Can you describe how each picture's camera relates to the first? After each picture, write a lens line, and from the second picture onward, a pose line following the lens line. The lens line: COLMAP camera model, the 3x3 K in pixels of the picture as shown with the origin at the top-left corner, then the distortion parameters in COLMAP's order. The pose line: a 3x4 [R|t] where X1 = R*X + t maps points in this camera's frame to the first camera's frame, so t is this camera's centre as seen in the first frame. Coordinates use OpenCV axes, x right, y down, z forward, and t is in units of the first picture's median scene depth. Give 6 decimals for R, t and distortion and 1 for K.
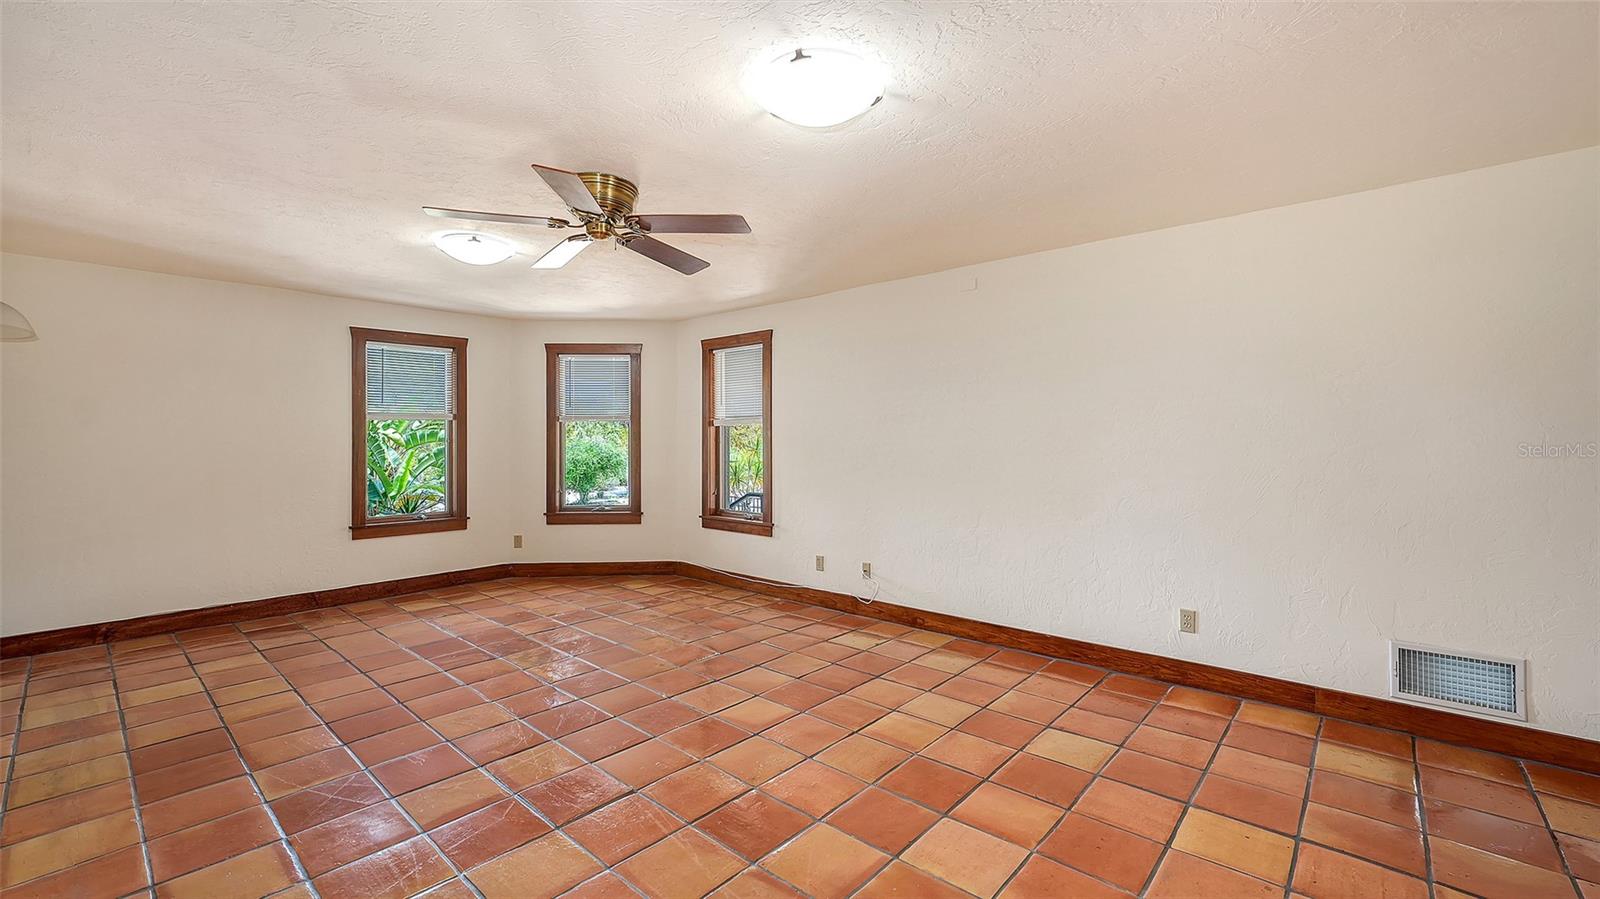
lens RADIAL K [[655.5, 0, 797.6], [0, 655.5, 441.4], [0, 0, 1]] dist [-0.000103, 0.000012]
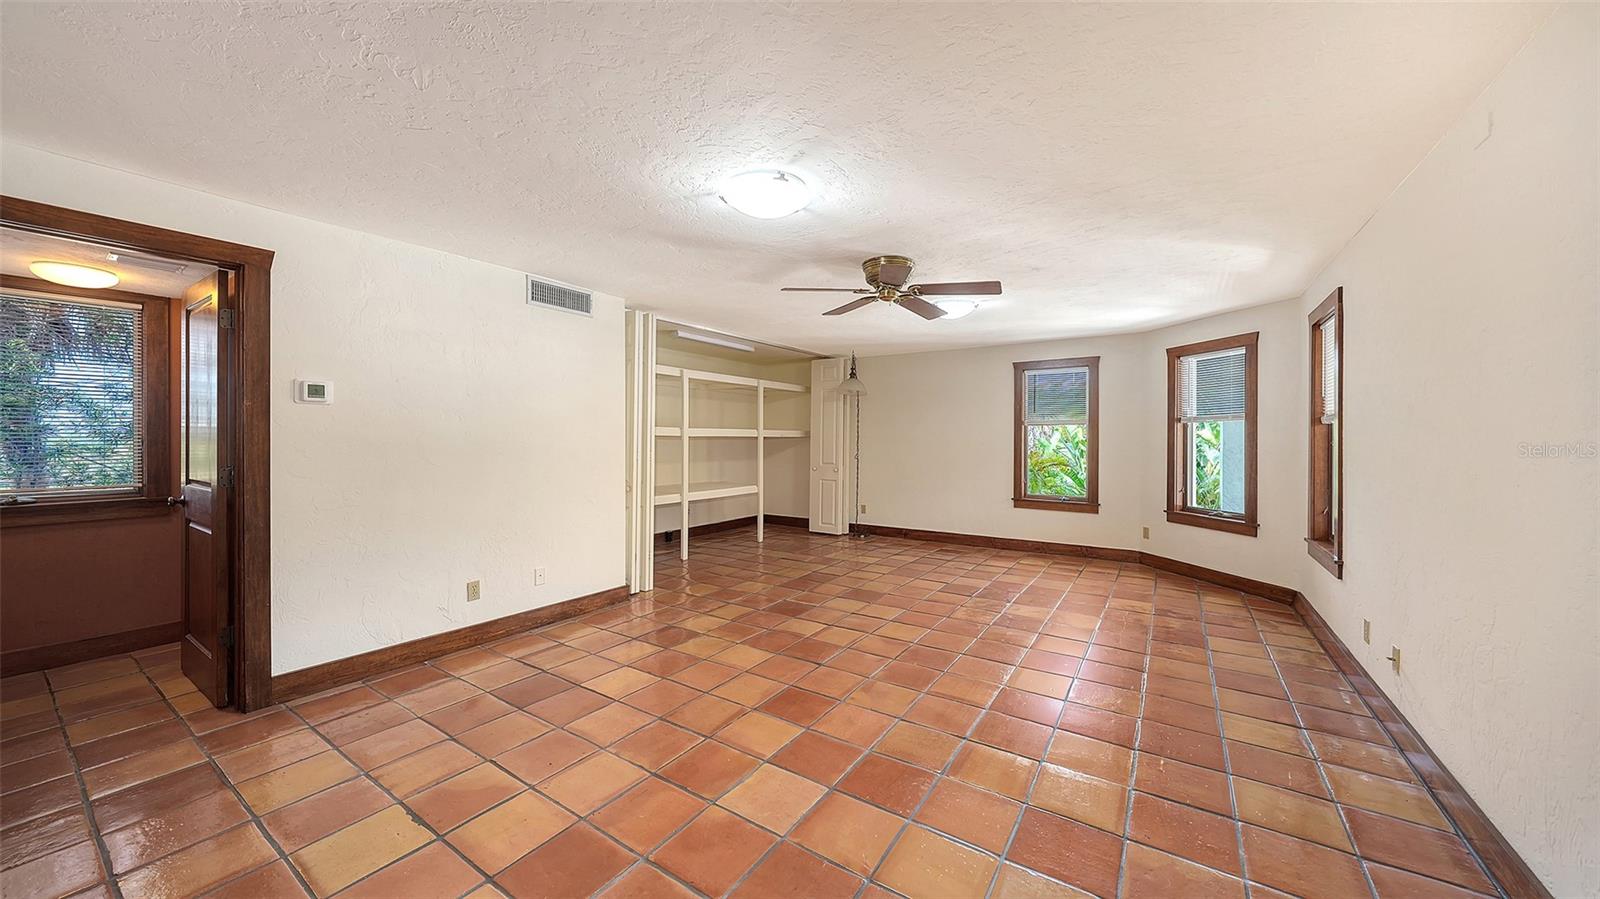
lens RADIAL K [[553.2, 0, 801.0], [0, 553.2, 441.0], [0, 0, 1]] dist [-0.011862, 0.000518]
pose [[0.148669, 0.006841, -0.988863, 0.419930], [-0.007220, 0.999957, 0.005832, -0.002374], [0.988861, 0.006272, 0.148712, 0.307177]]
